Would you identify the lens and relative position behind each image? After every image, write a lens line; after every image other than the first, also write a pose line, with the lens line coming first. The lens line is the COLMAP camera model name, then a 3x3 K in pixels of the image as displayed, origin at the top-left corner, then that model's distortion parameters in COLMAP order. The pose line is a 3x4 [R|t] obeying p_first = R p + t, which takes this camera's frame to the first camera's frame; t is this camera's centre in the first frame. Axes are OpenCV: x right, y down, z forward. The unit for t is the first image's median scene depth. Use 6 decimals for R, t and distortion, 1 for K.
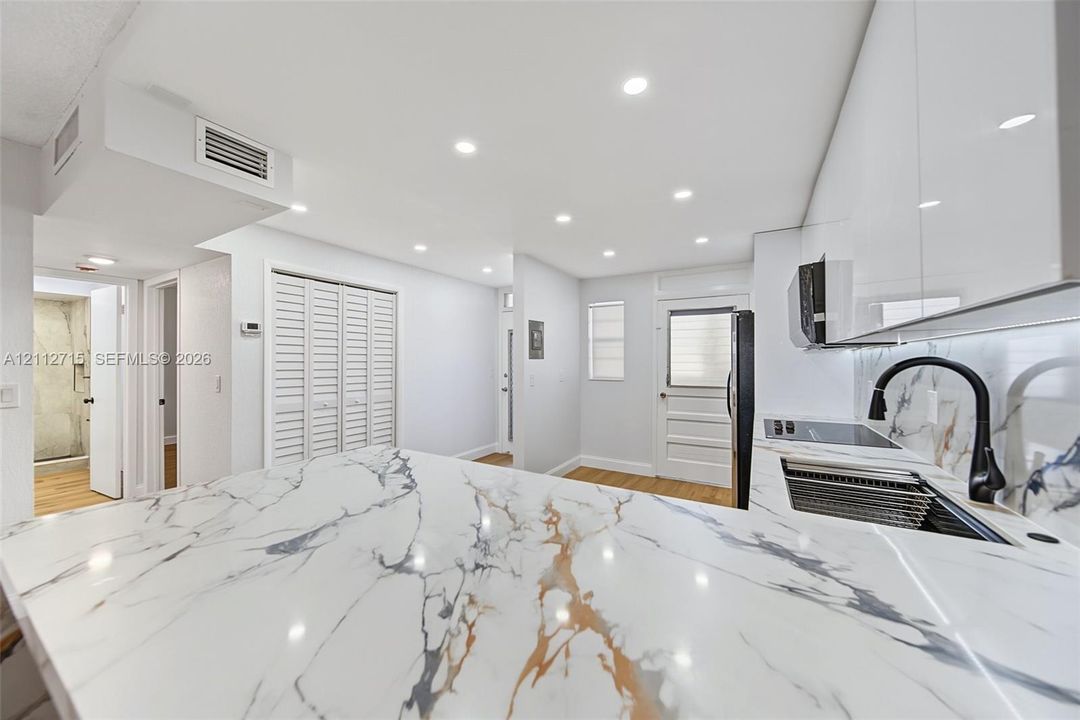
lens RADIAL K [[381.9, 0, 542.5], [0, 381.9, 362.0], [0, 0, 1]] dist [-0.004289, -0.000408]
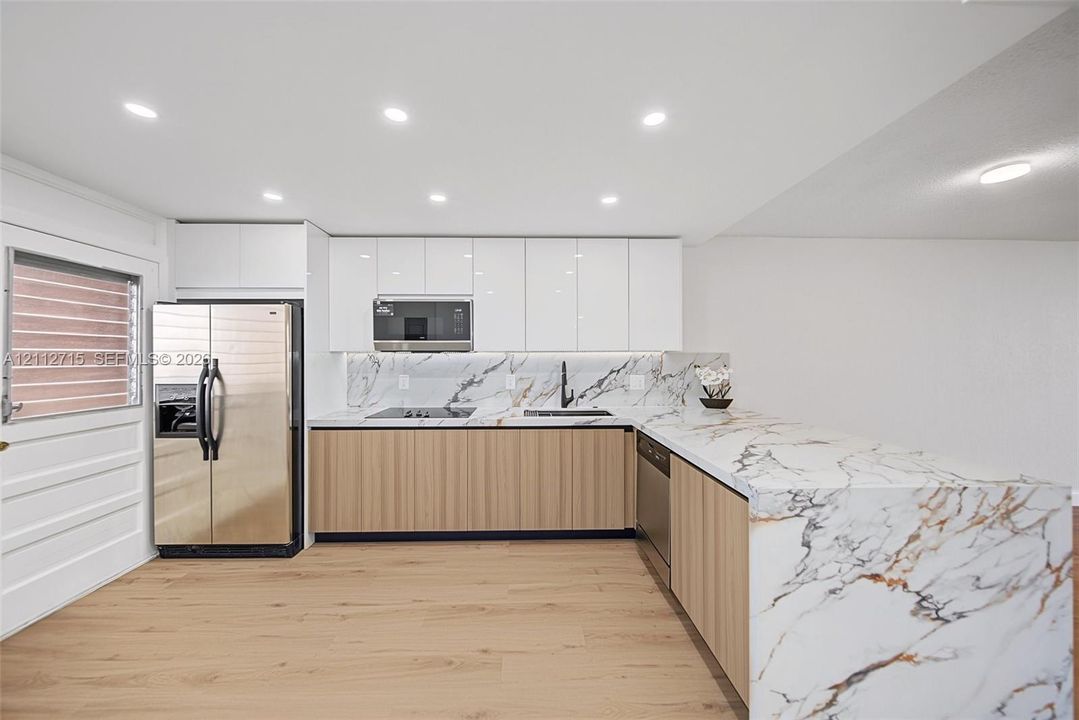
lens RADIAL K [[381.6, 0, 532.1], [0, 381.6, 355.2], [0, 0, 1]] dist [-0.004289, -0.000408]
pose [[-0.507974, 0.002699, 0.861368, -0.969535], [0.000963, 0.999996, -0.002566, -0.032214], [-0.861372, -0.000474, -0.507975, 2.008755]]
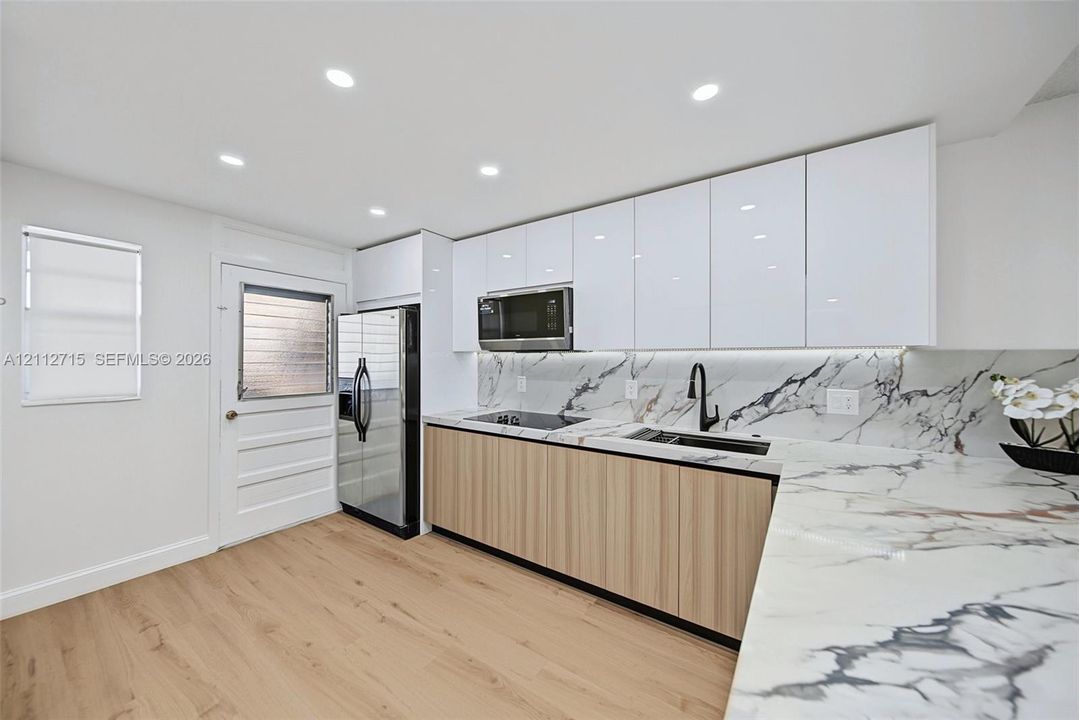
lens RADIAL K [[381.6, 0, 534.2], [0, 381.6, 358.6], [0, 0, 1]] dist [-0.004289, -0.000408]
pose [[0.100350, -0.001794, 0.994951, -0.743320], [-0.001538, 0.999997, 0.001958, -0.024874], [-0.994951, -0.001727, 0.100347, 1.250572]]
